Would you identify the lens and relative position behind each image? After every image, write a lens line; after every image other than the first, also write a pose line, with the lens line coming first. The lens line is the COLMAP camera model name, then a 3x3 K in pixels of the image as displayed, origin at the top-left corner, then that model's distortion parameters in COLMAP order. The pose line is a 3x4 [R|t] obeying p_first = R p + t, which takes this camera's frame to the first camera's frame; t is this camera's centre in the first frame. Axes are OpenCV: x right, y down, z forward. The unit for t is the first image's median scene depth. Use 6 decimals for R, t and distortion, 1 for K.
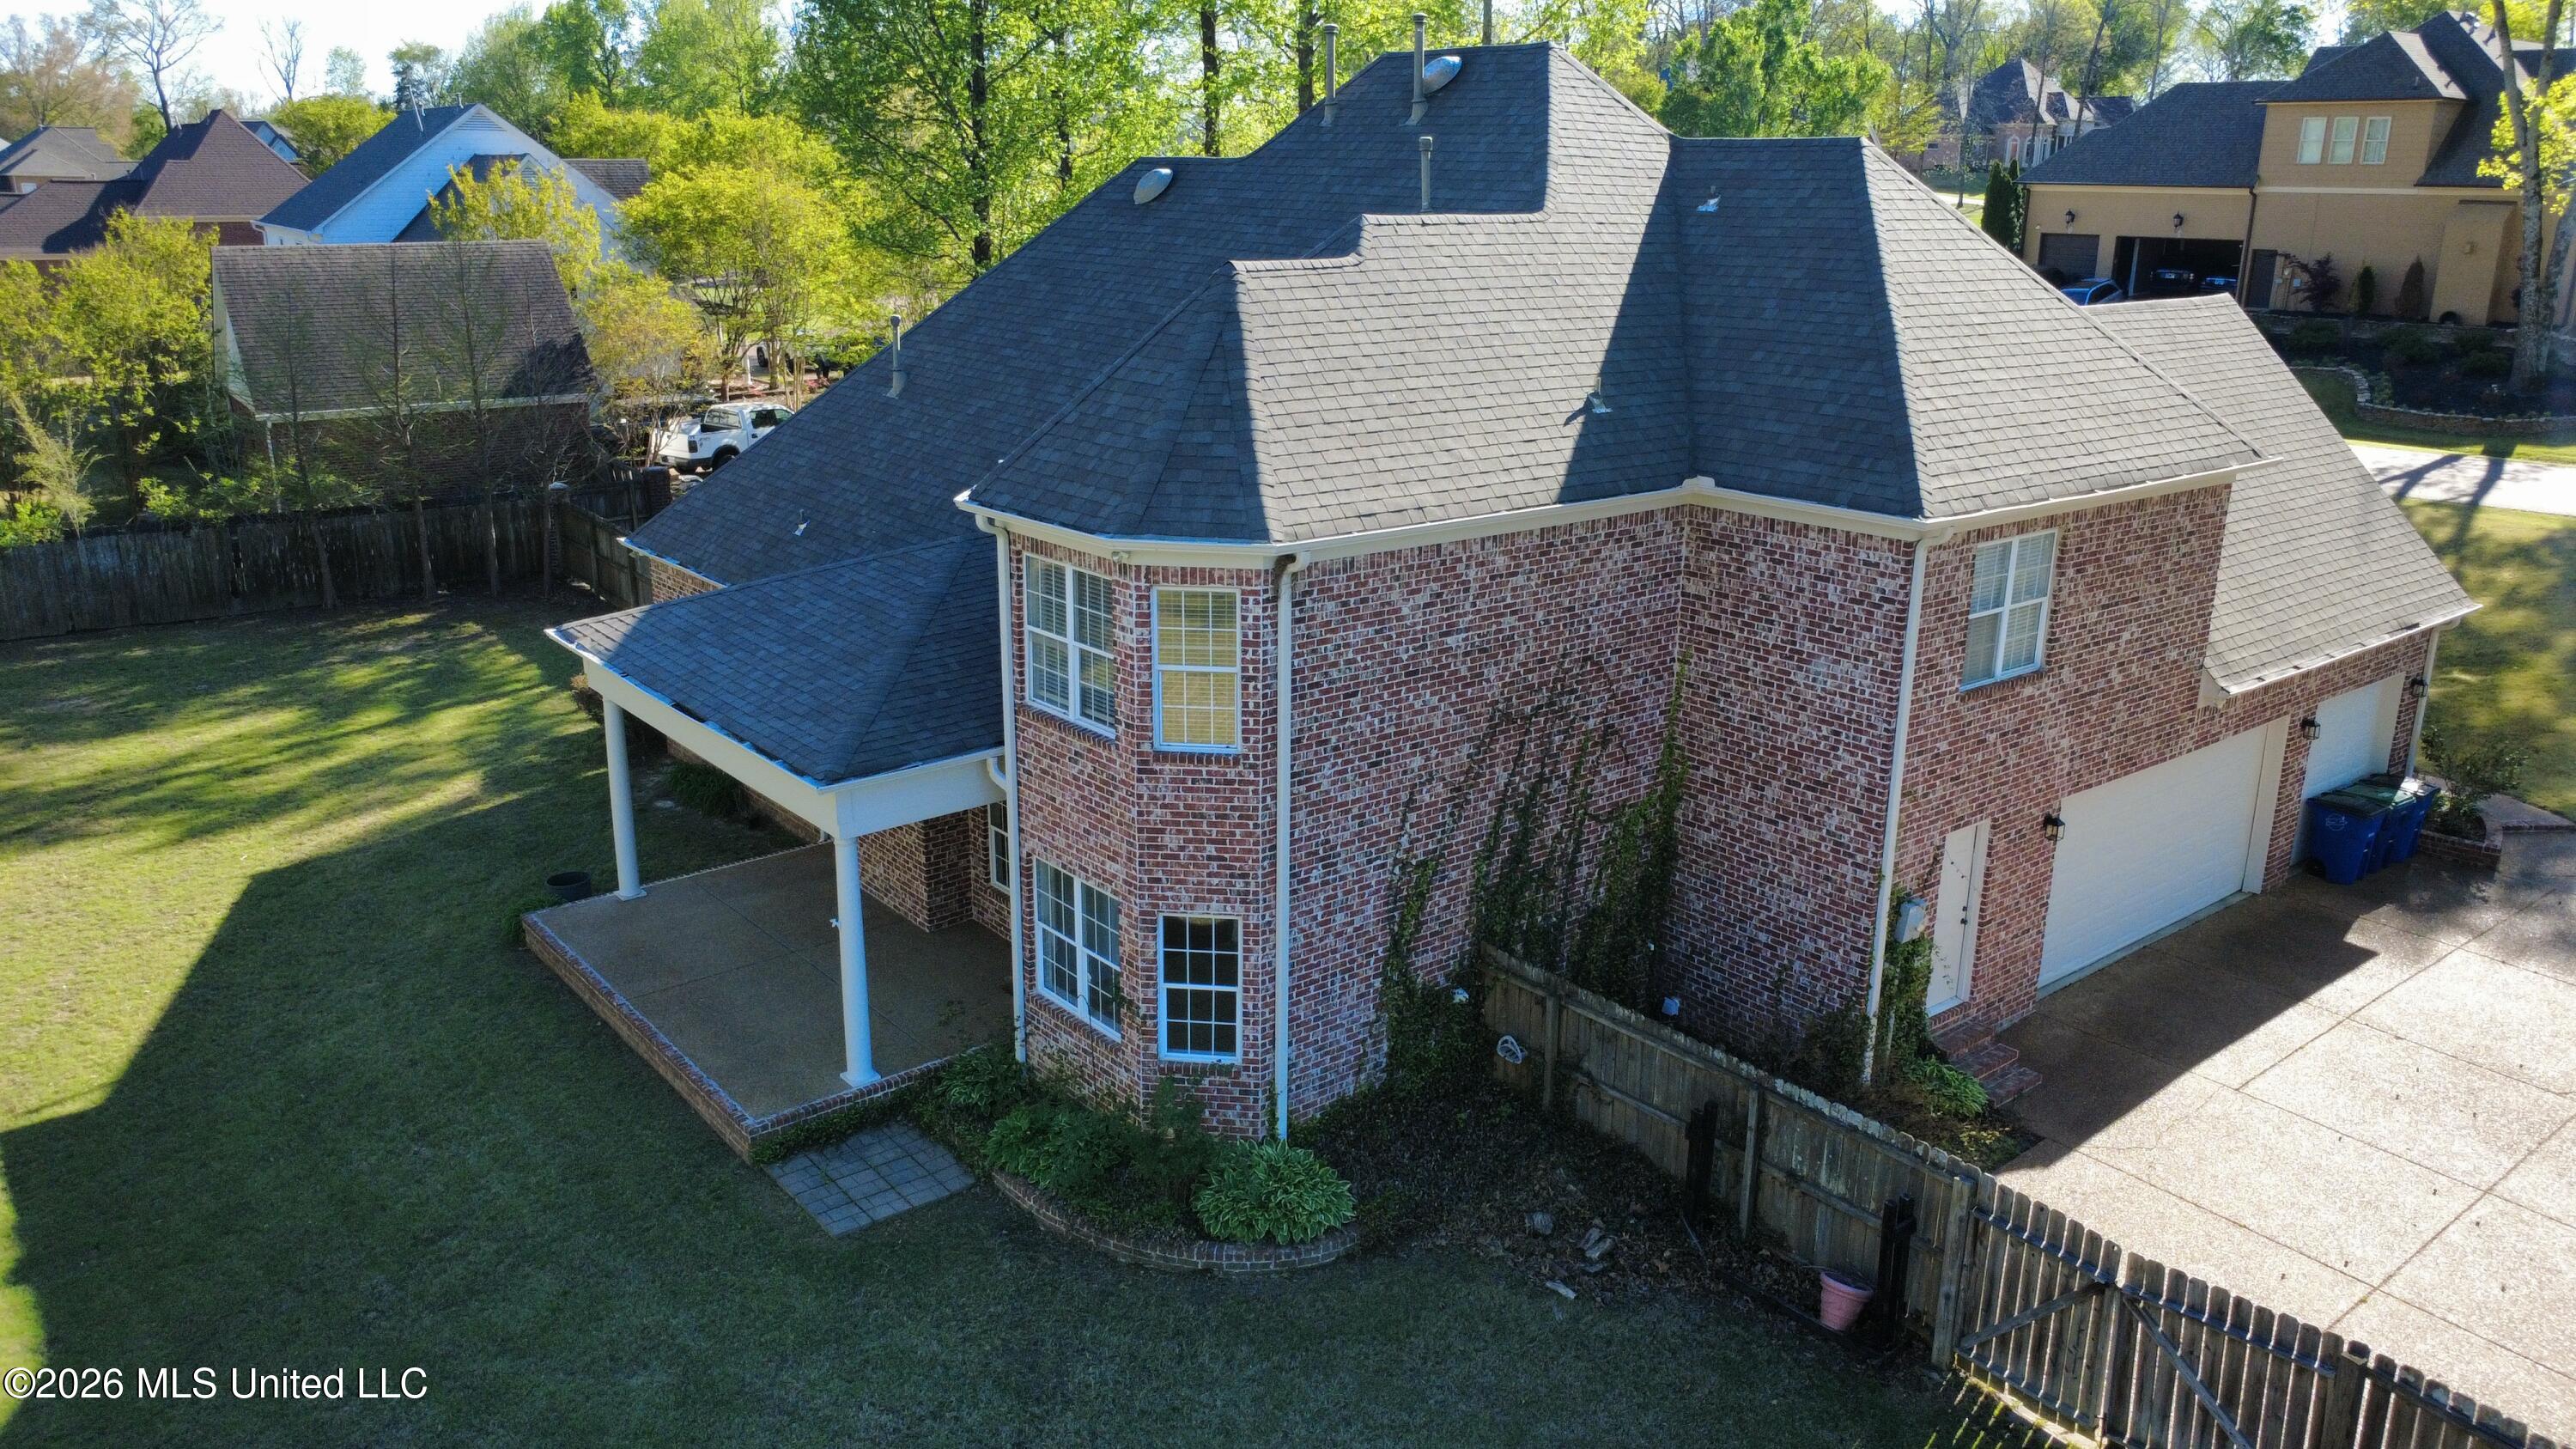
lens RADIAL K [[1838.4, 0, 1292.0], [0, 1838.4, 719.9], [0, 0, 1]] dist [-0.008430, 0.003229]
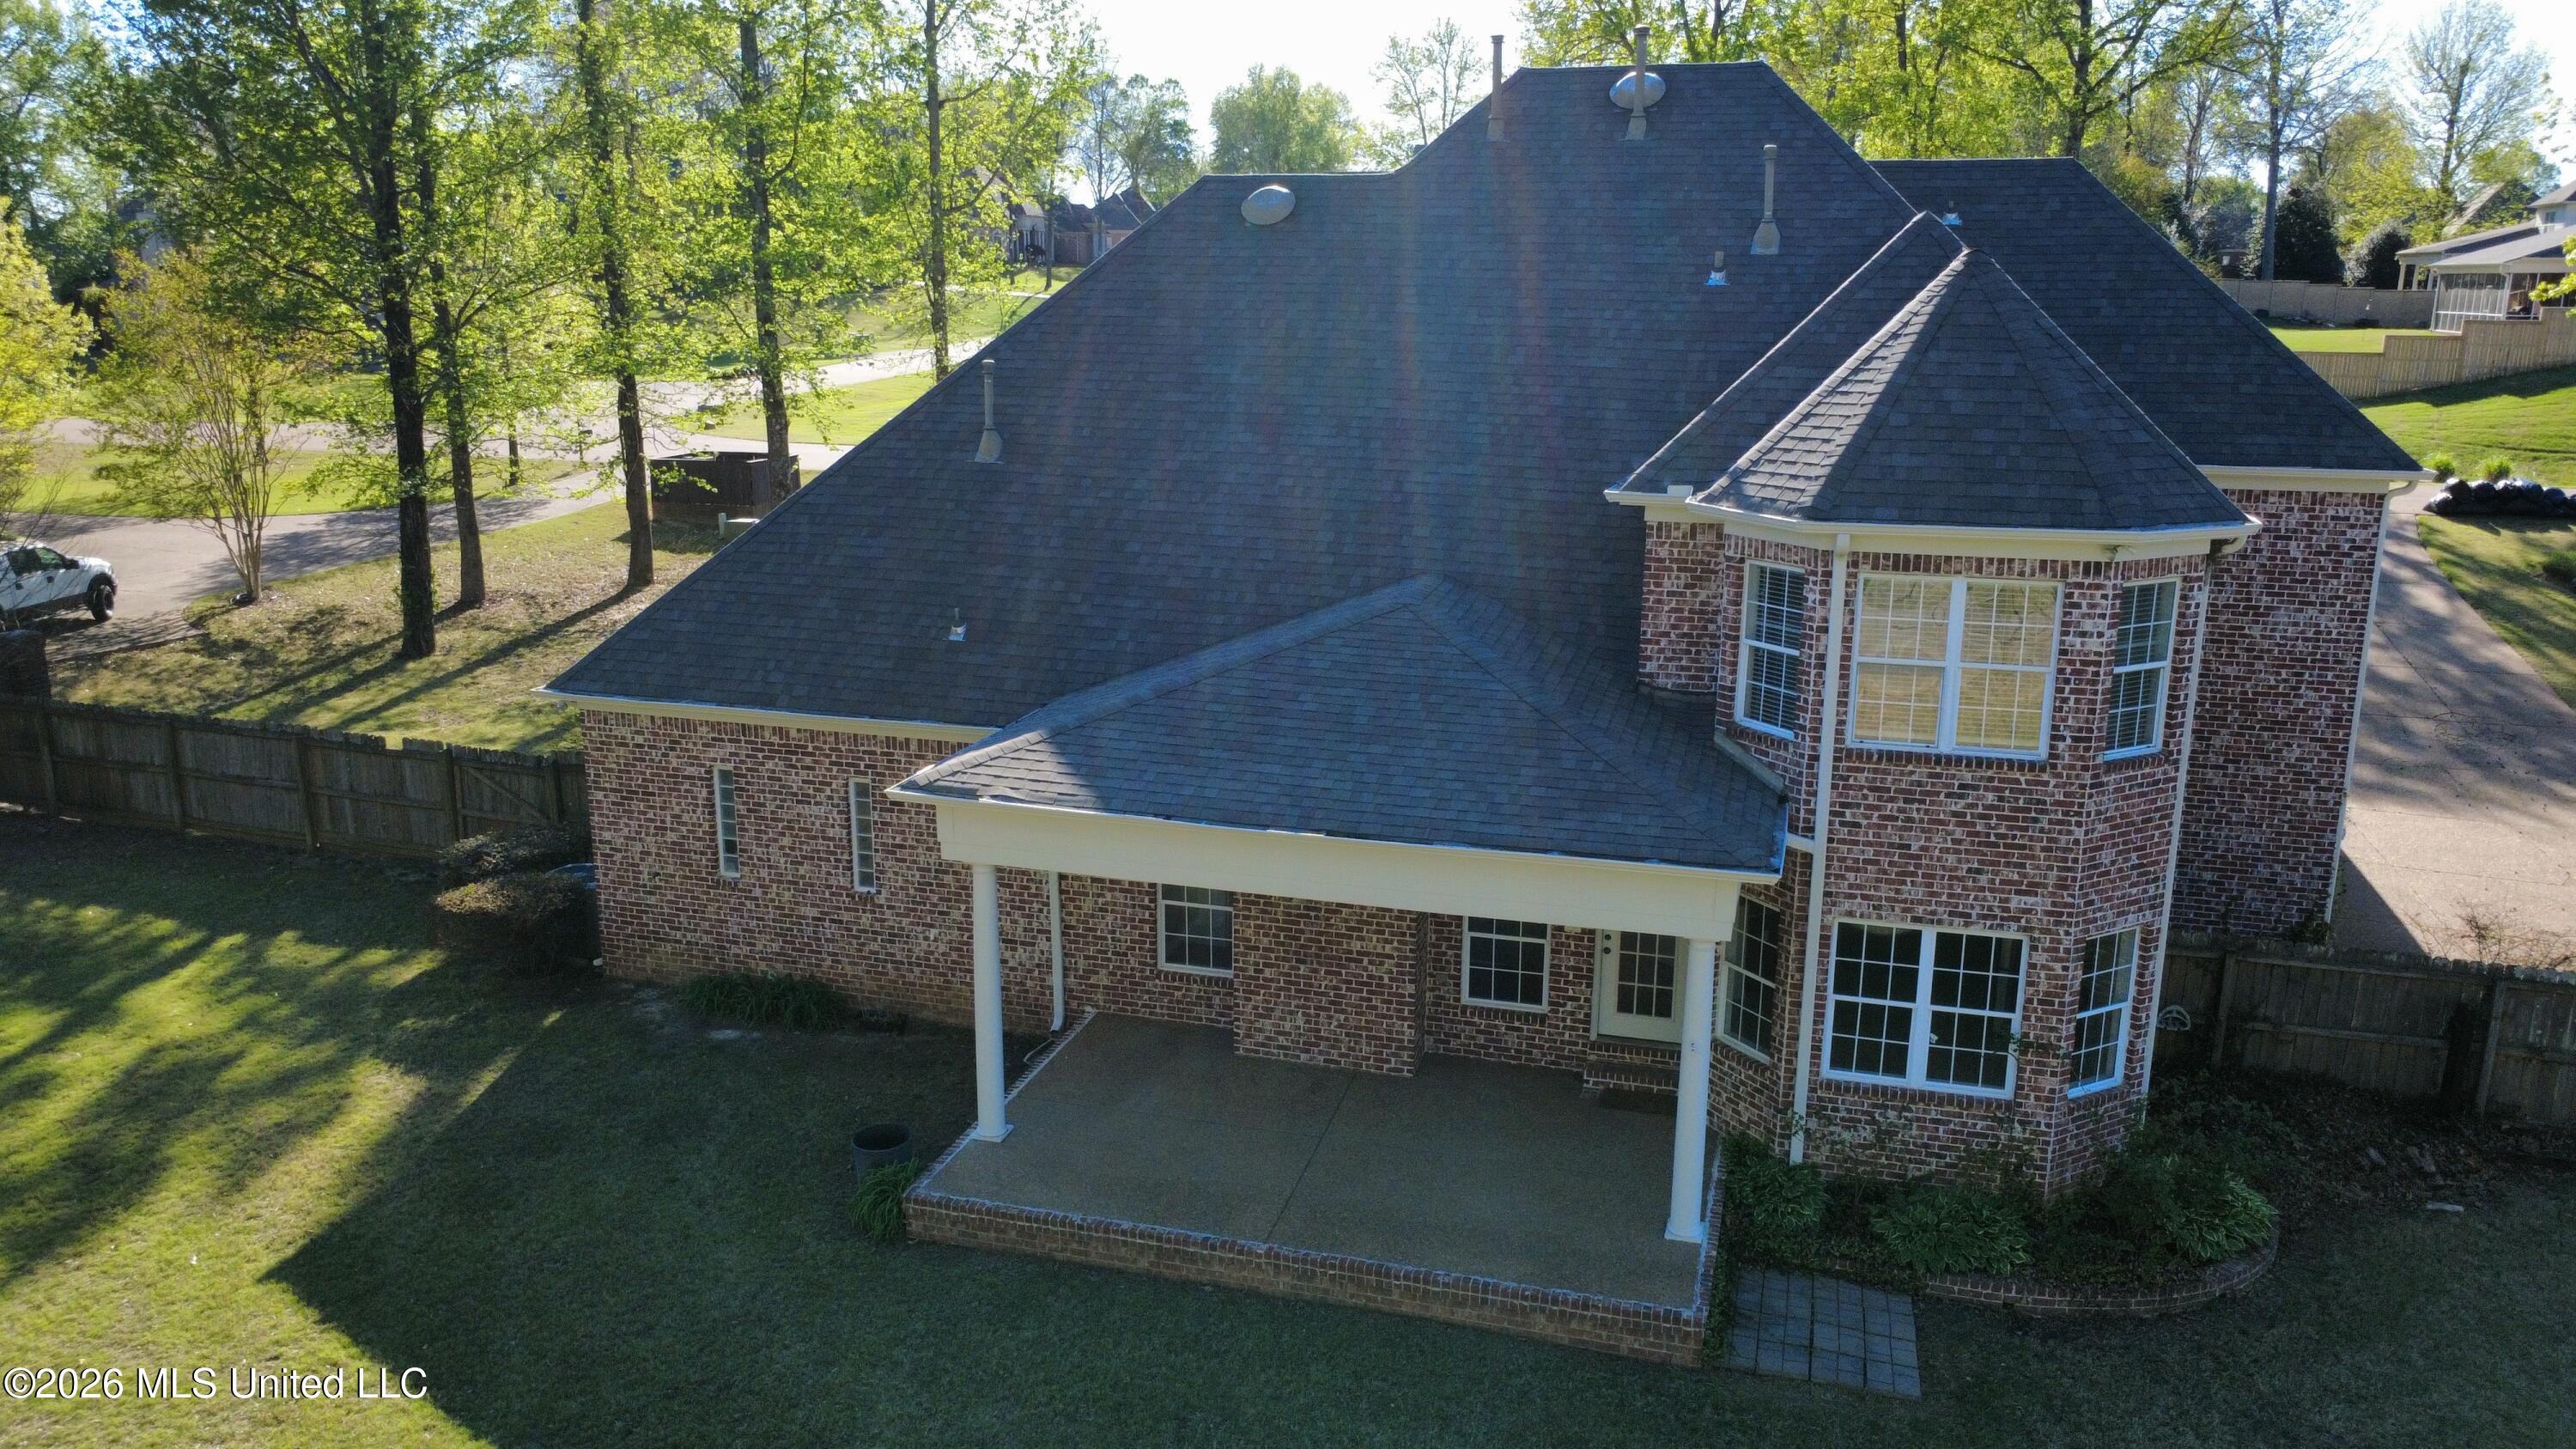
lens RADIAL K [[1838.4, 0, 1274.2], [0, 1838.4, 723.5], [0, 0, 1]] dist [-0.008430, 0.003229]
pose [[0.837088, -0.134677, 0.530232, -0.812081], [0.160658, 0.987006, -0.002938, -0.059508], [-0.522947, 0.087645, 0.847847, 0.379441]]
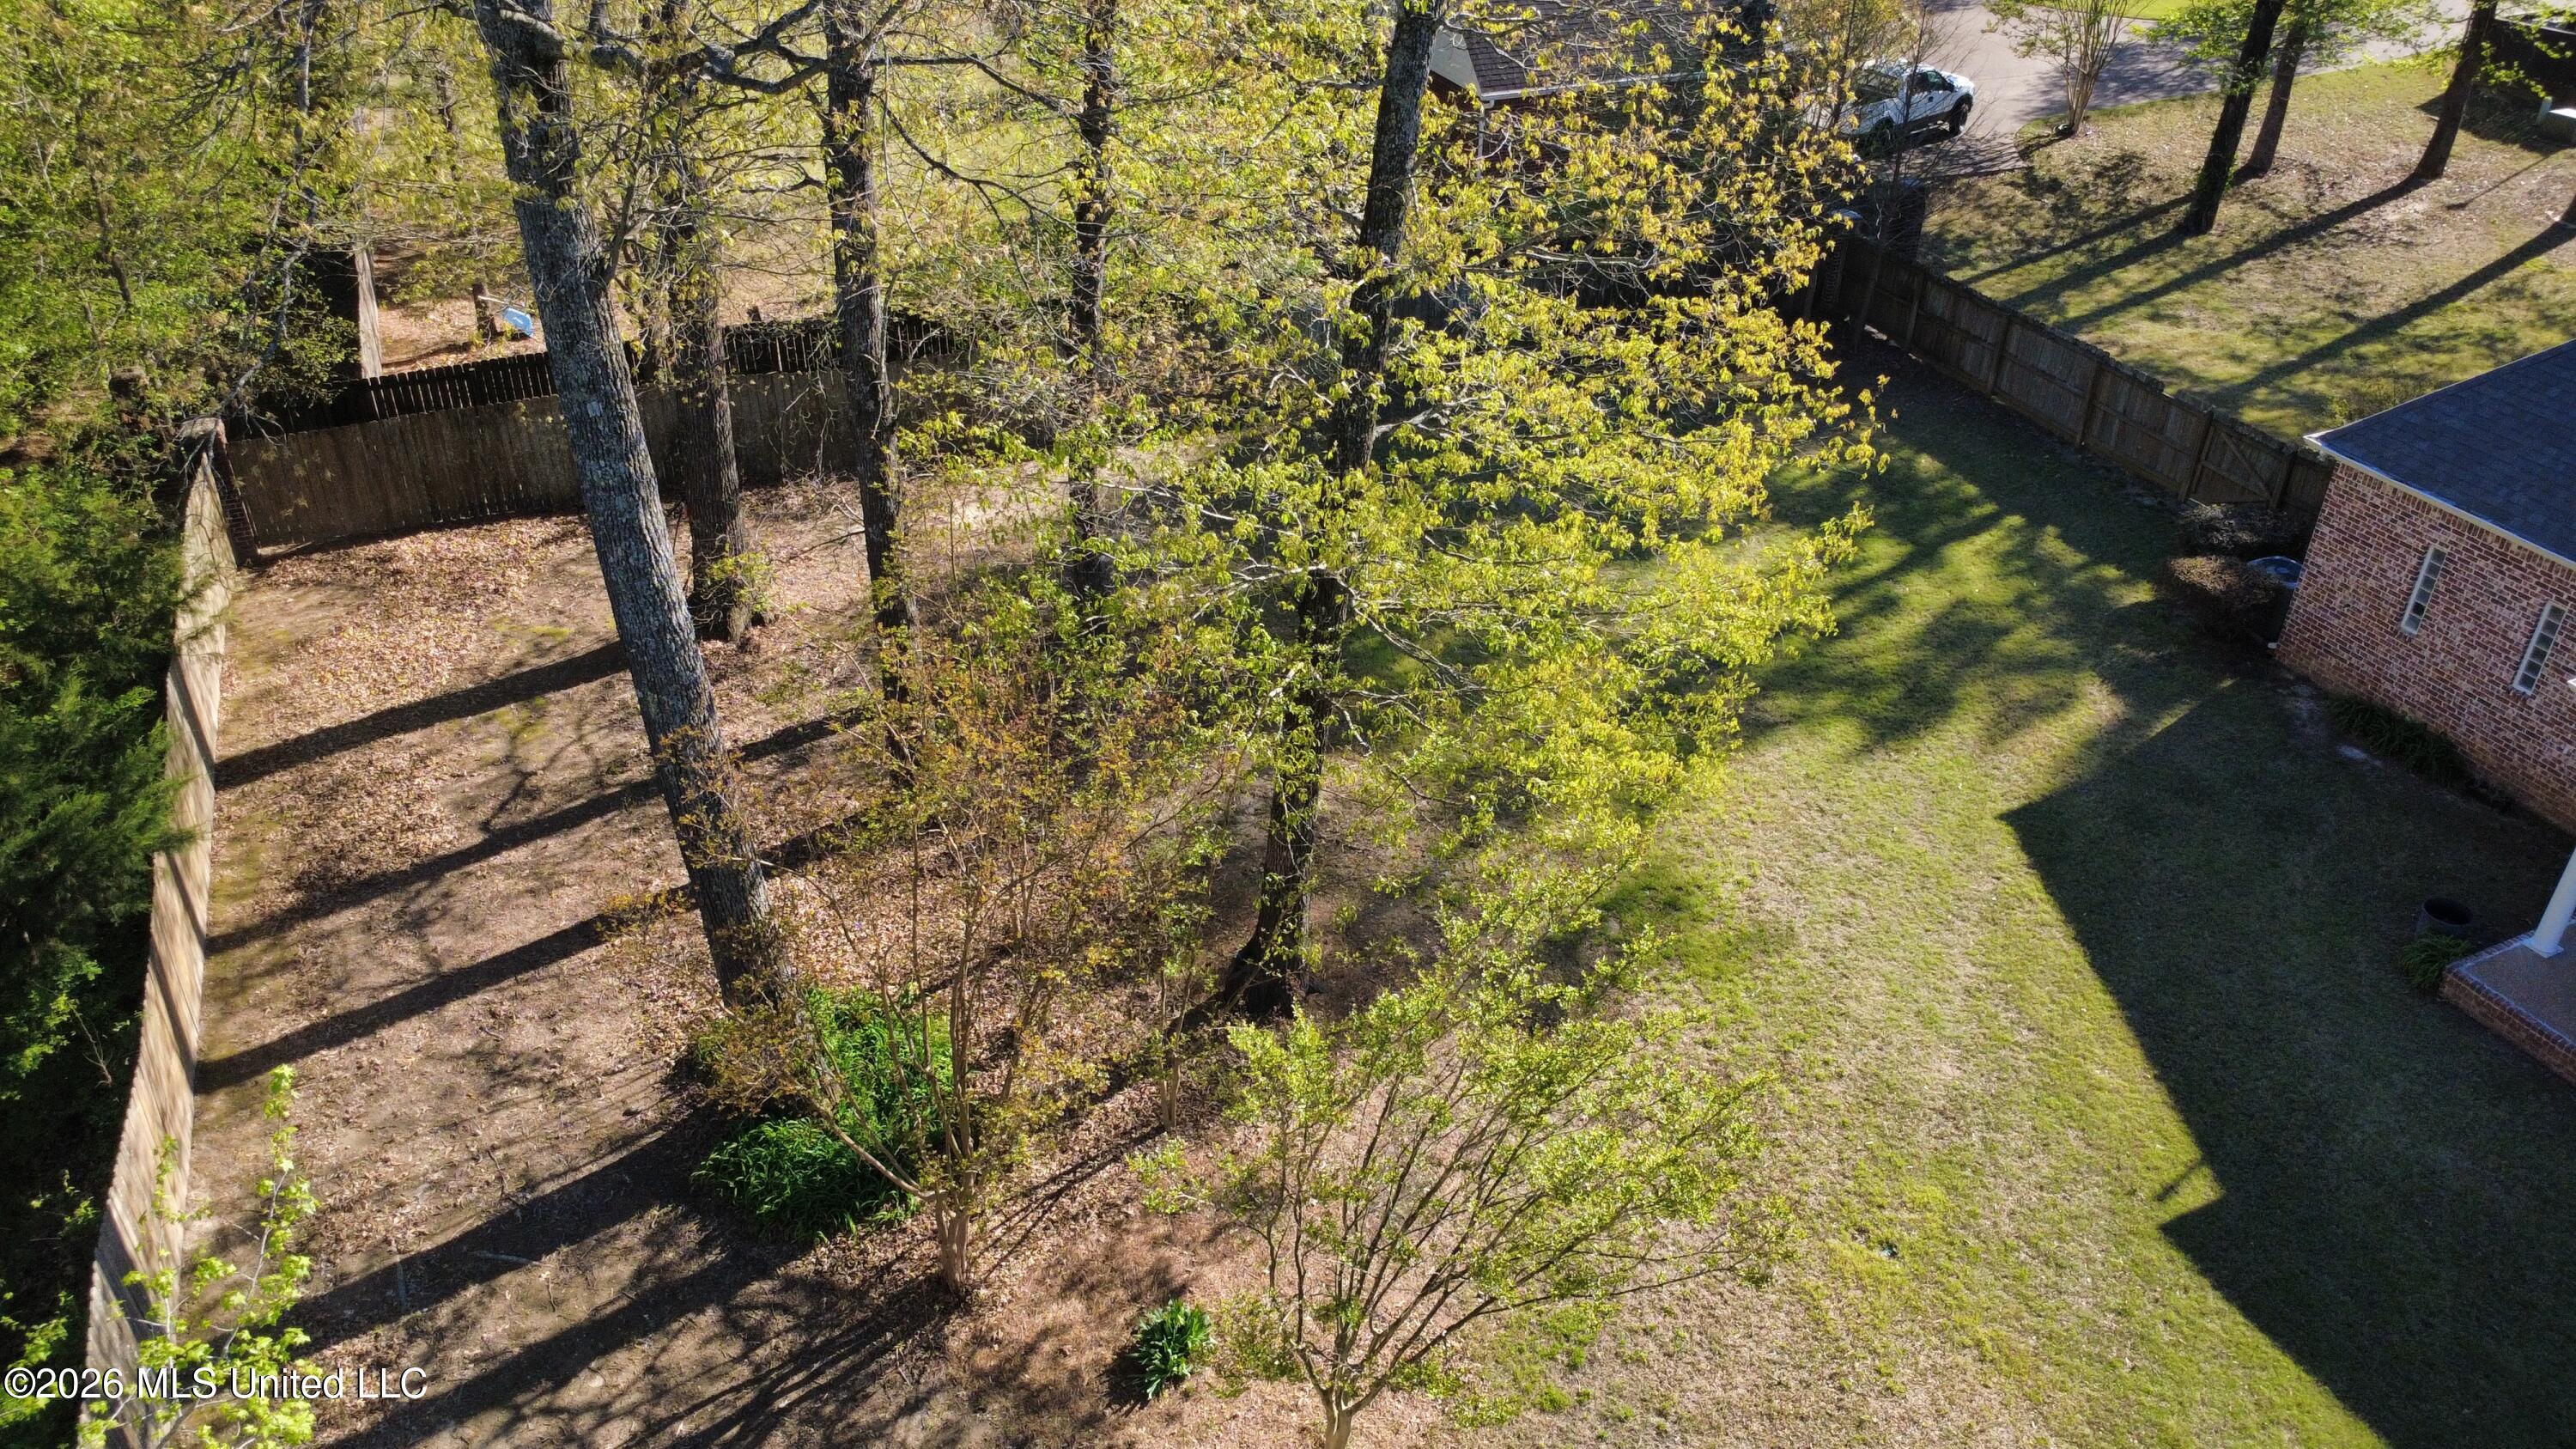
lens RADIAL K [[1838.4, 0, 1282.6], [0, 1838.4, 720.6], [0, 0, 1]] dist [-0.008430, 0.003229]
pose [[0.961281, 0.129662, -0.243159, -0.981653], [-0.052482, 0.952379, 0.300367, -0.337093], [0.270526, -0.275976, 0.922309, -0.013952]]
